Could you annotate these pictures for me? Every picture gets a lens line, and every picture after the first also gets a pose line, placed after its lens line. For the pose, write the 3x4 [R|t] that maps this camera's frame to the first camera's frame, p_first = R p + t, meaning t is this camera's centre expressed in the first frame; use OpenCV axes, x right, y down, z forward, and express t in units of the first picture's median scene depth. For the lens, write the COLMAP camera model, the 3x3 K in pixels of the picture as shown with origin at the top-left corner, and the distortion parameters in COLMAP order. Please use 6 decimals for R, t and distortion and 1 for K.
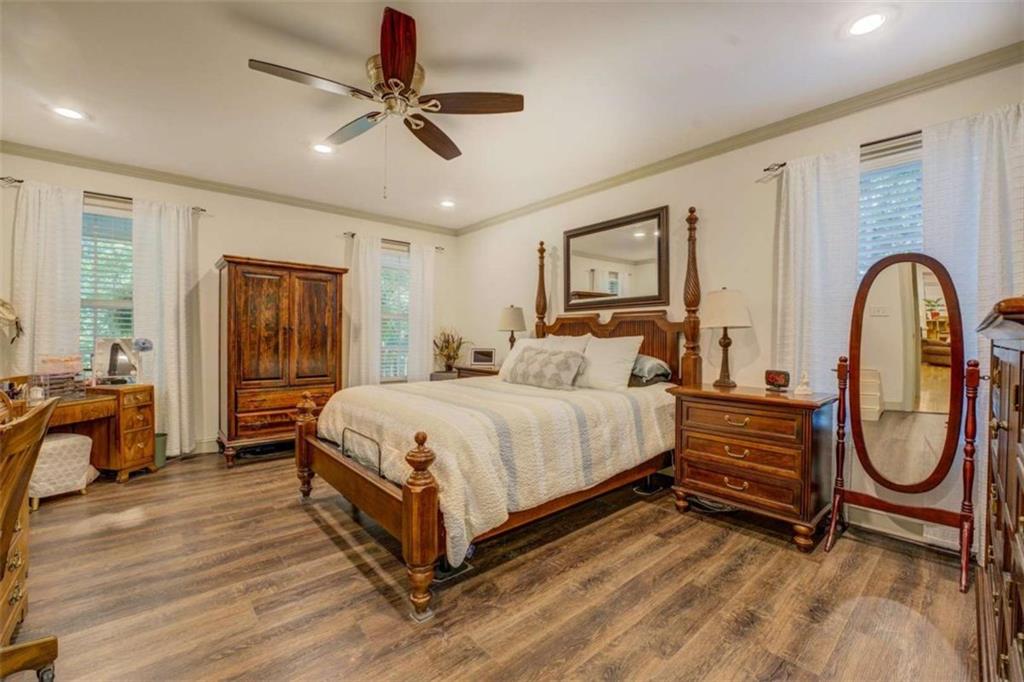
lens RADIAL K [[417.7, 0, 514.9], [0, 417.7, 342.0], [0, 0, 1]] dist [-0.012396, 0.000736]
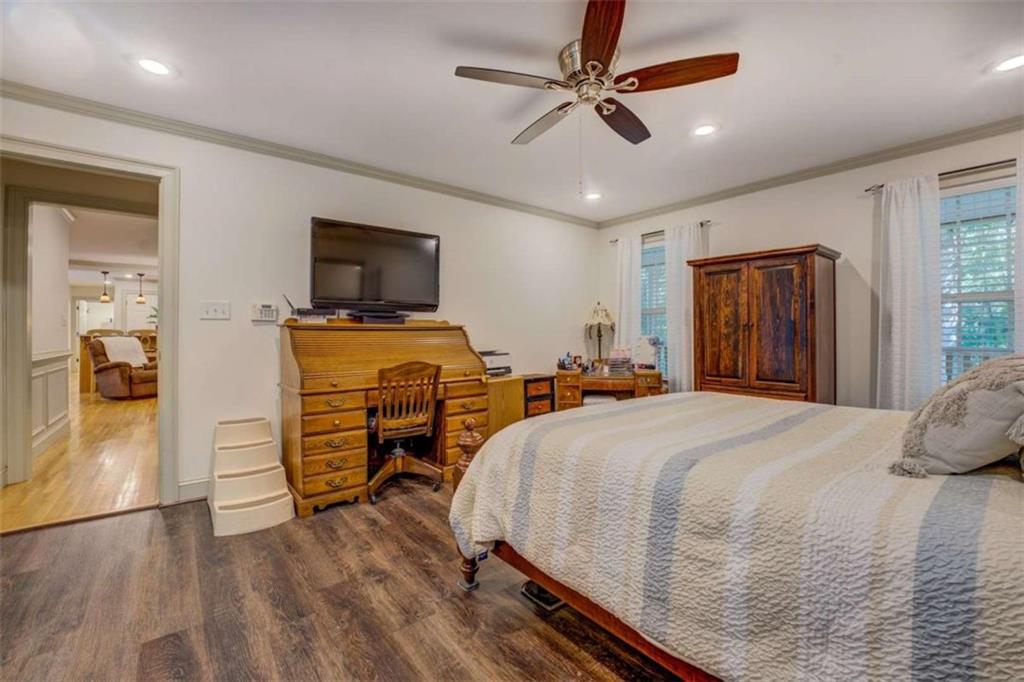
lens RADIAL K [[417.7, 0, 503.7], [0, 417.7, 332.2], [0, 0, 1]] dist [-0.012396, 0.000736]
pose [[-0.028069, -0.009880, -0.999557, 0.408793], [-0.005918, 0.999935, -0.009718, -0.004483], [0.999588, 0.005642, -0.028126, 0.510755]]
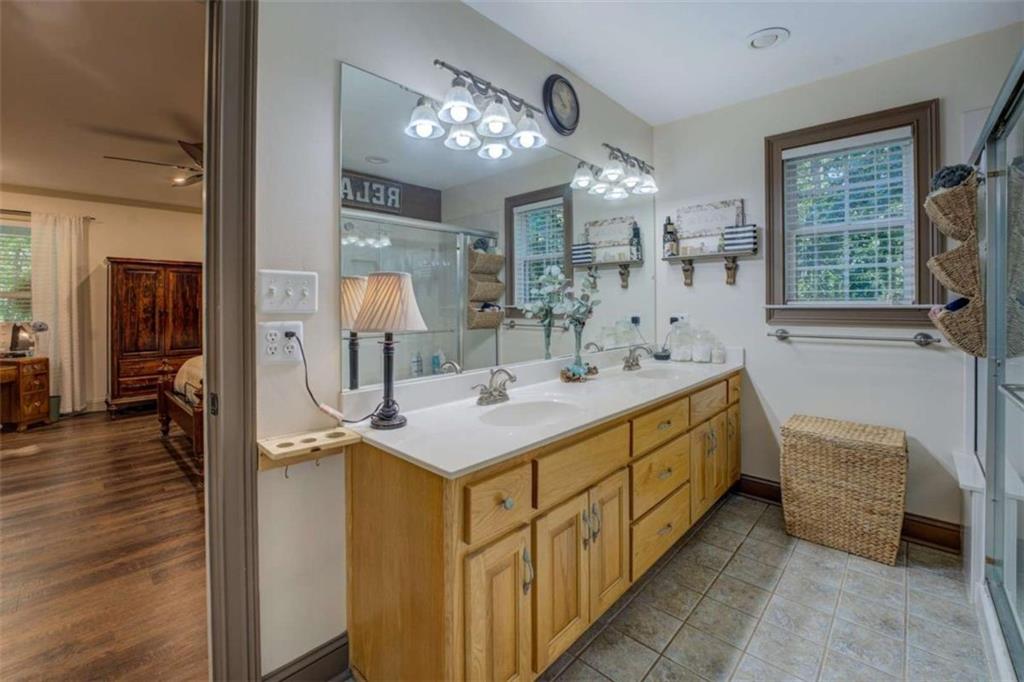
lens RADIAL K [[417.7, 0, 499.0], [0, 417.7, 302.0], [0, 0, 1]] dist [-0.012396, 0.000736]
pose [[0.995579, -0.012495, 0.093091, 0.387396], [0.013993, 0.999783, -0.015459, -0.028464], [-0.092877, 0.016694, 0.995538, -0.391963]]
